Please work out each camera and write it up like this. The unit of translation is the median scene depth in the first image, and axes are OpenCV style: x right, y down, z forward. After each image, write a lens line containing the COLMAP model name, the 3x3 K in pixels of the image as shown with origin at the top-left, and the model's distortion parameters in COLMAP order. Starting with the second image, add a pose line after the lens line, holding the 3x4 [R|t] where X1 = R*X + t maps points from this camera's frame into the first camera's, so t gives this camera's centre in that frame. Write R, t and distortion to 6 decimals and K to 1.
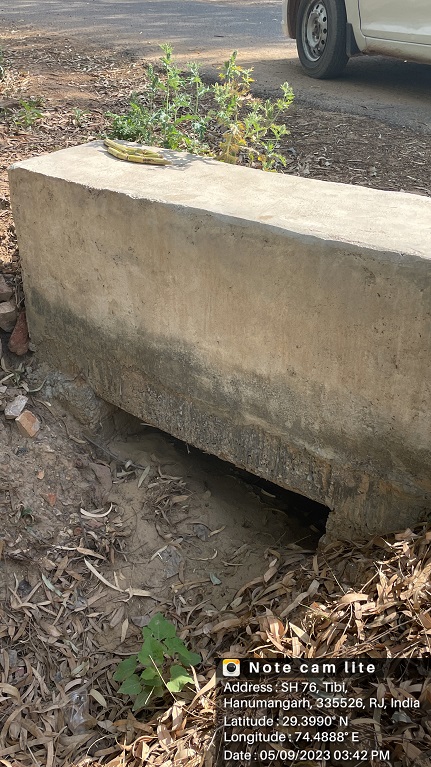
lens RADIAL K [[637.5, 0, 215.5], [0, 637.5, 383.5], [0, 0, 1]] dist [0.062635, -0.108753]
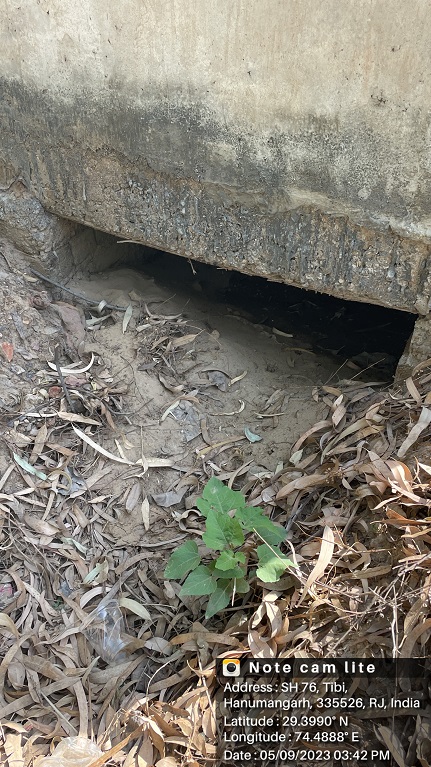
lens RADIAL K [[637.5, 0, 215.5], [0, 637.5, 383.5], [0, 0, 1]] dist [0.062635, -0.108753]
pose [[0.984073, -0.101658, 0.145825, -0.151961], [0.079338, 0.985275, 0.151457, 0.139276], [-0.159075, -0.137475, 0.977648, 0.313139]]
